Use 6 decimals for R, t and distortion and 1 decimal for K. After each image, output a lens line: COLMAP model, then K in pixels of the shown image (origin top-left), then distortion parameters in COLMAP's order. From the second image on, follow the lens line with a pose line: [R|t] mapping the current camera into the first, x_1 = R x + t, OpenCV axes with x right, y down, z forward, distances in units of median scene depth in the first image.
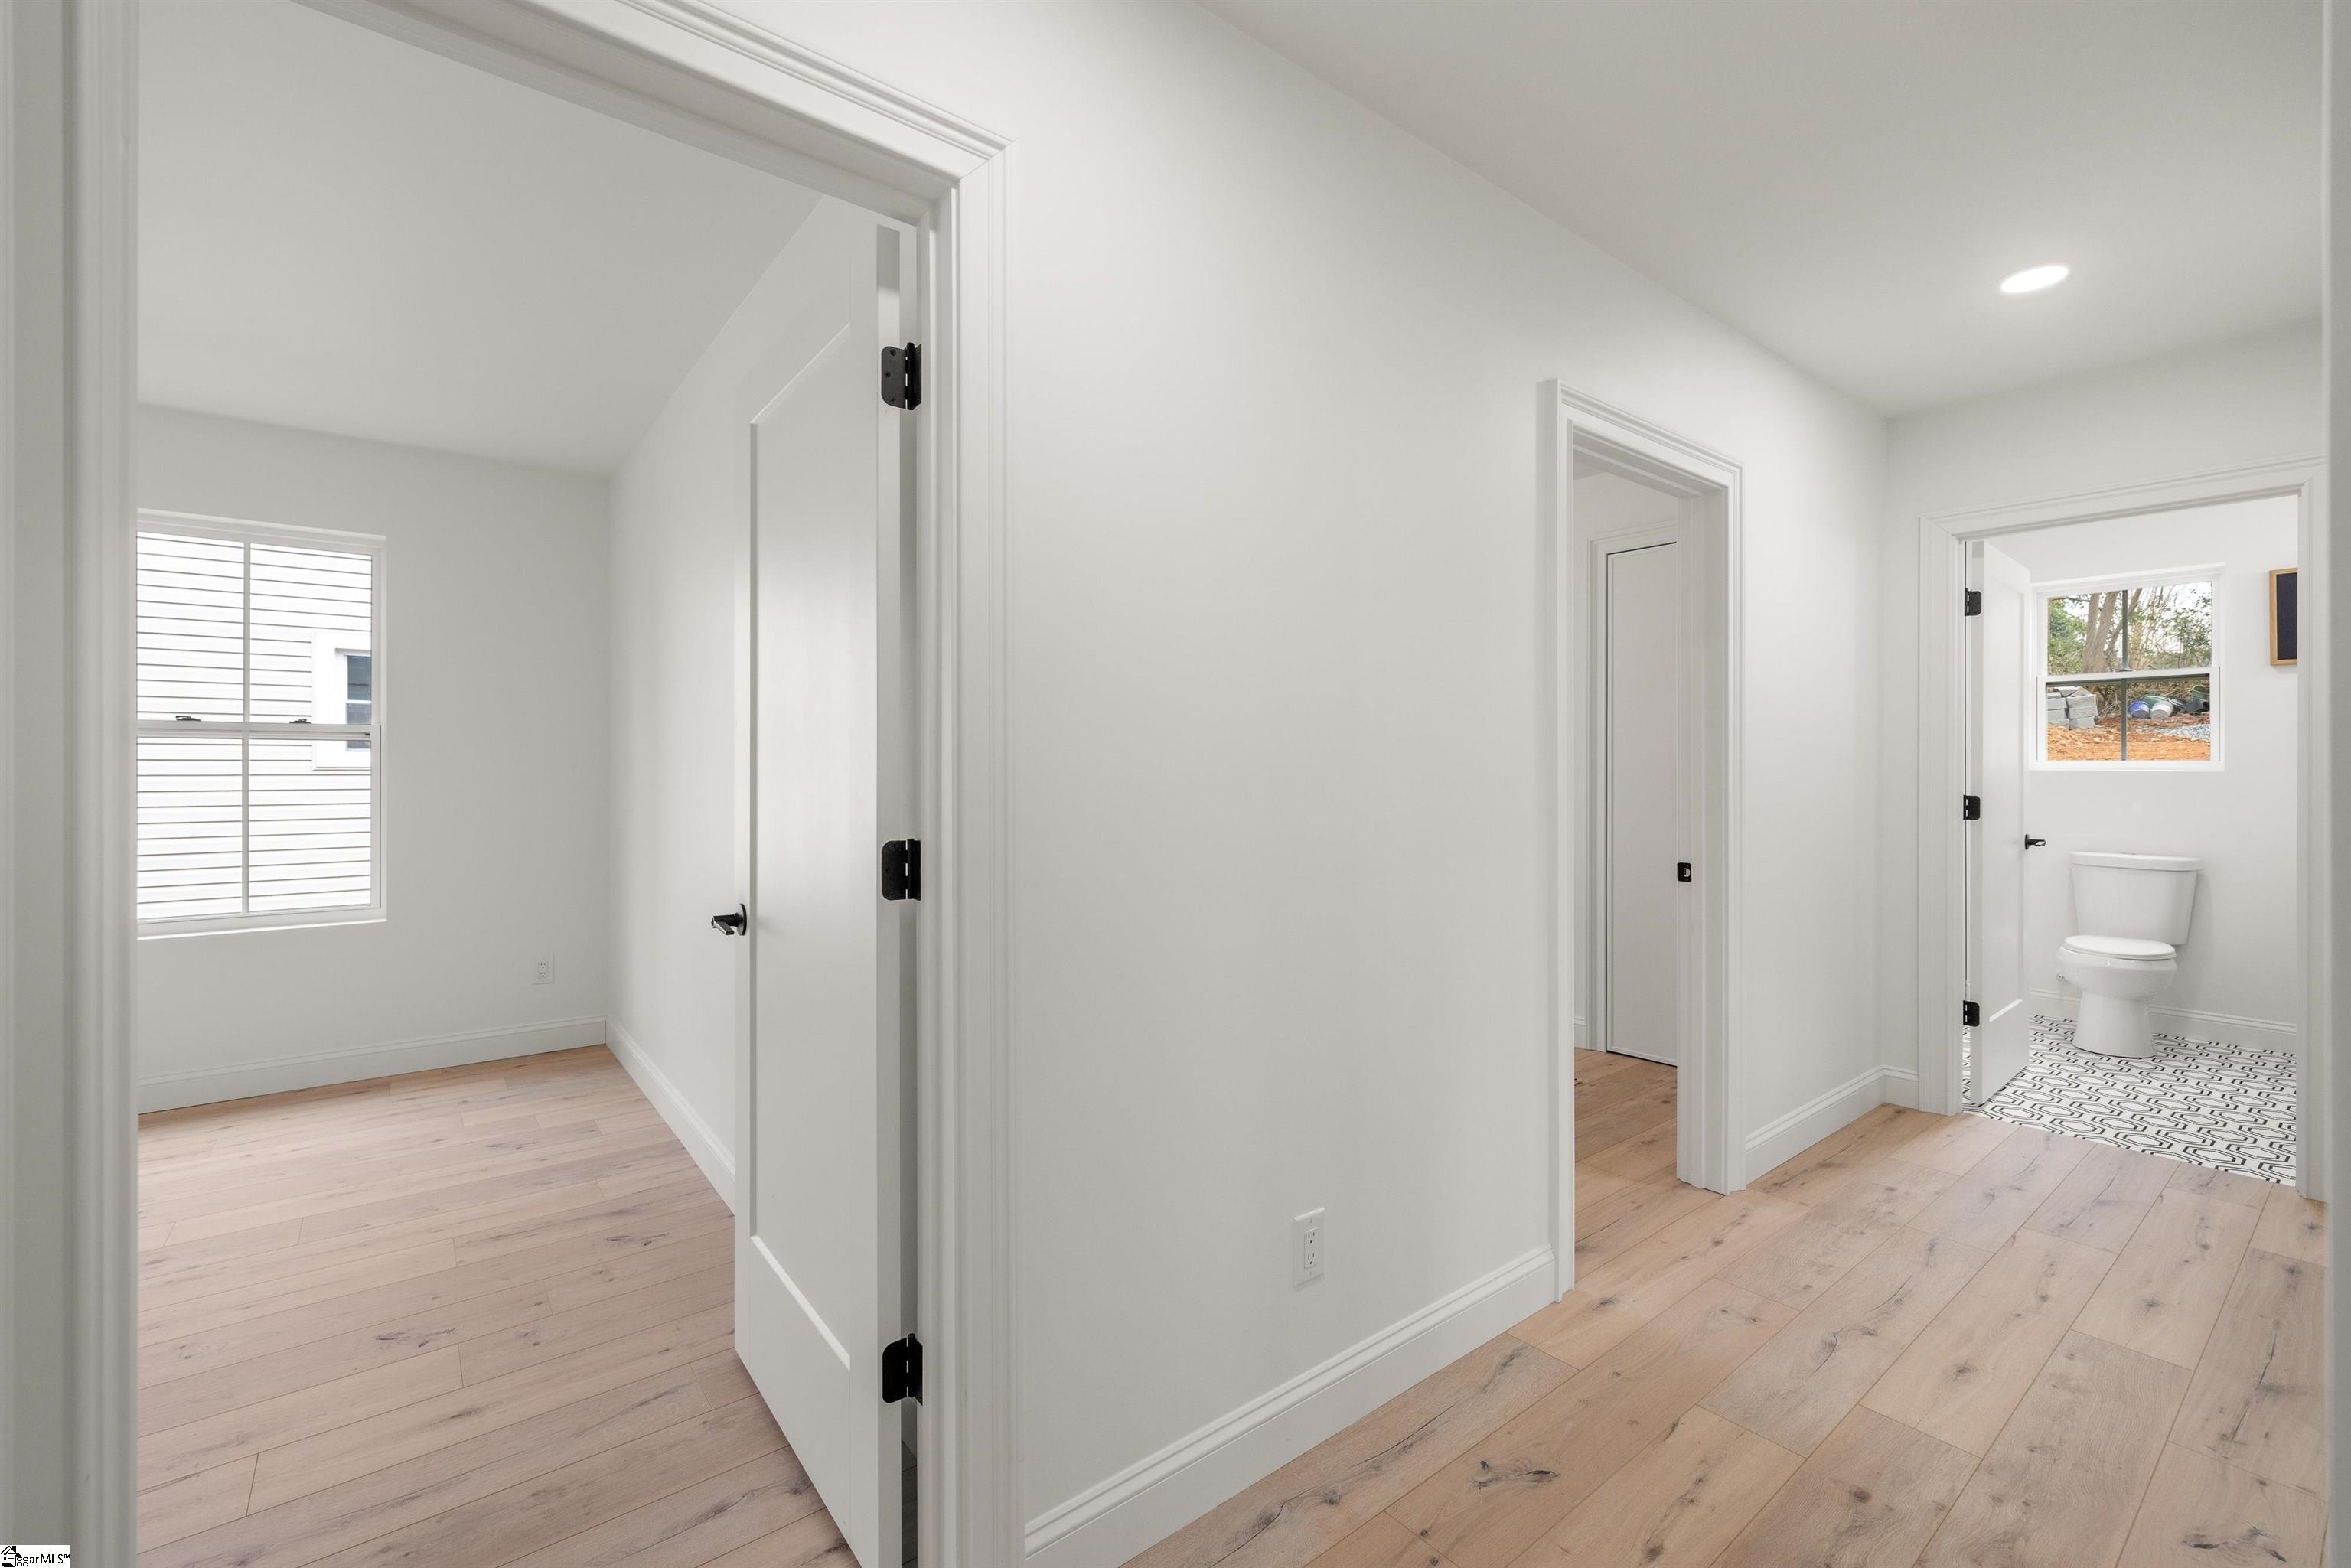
lens RADIAL K [[991.5, 0, 1181.6], [0, 991.5, 776.5], [0, 0, 1]] dist [-0.000533, -0.000101]
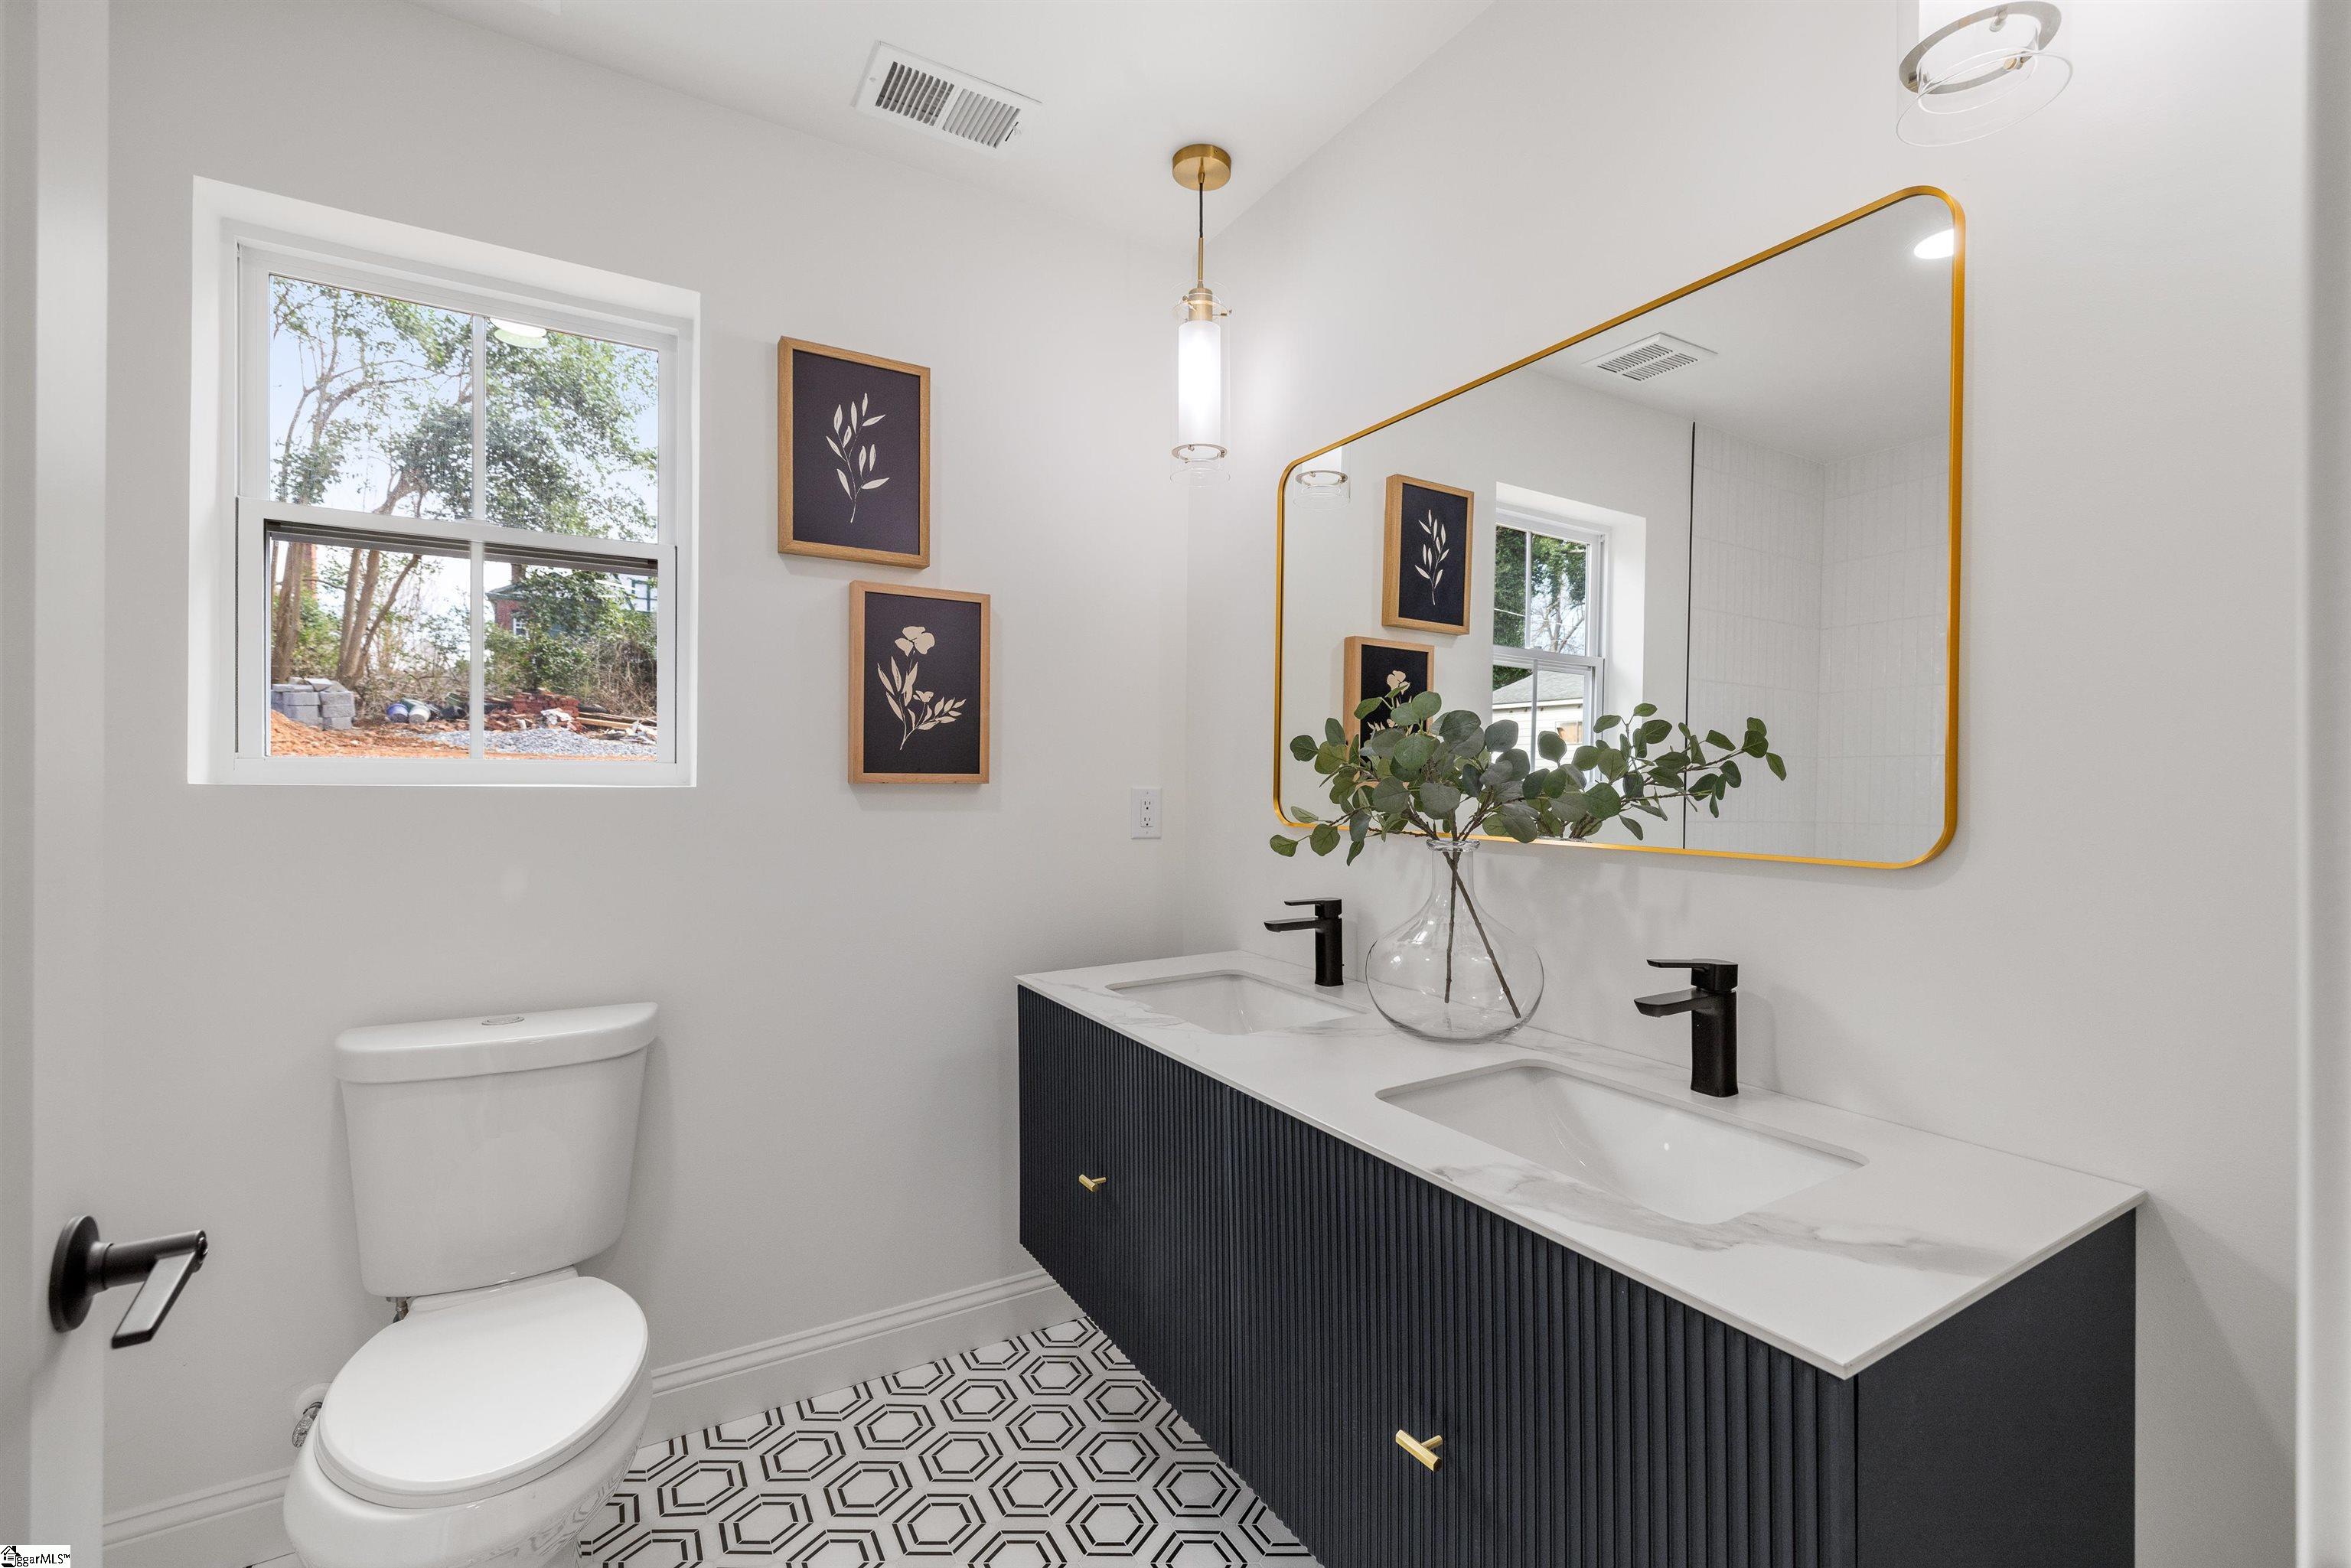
lens RADIAL K [[991.5, 0, 1180.6], [0, 991.5, 780.3], [0, 0, 1]] dist [-0.000533, -0.000101]
pose [[0.123729, 0.005222, 0.992302, 0.138963], [0.002148, 0.999982, -0.005530, 0.002305], [-0.992314, 0.002816, 0.123715, 0.160234]]
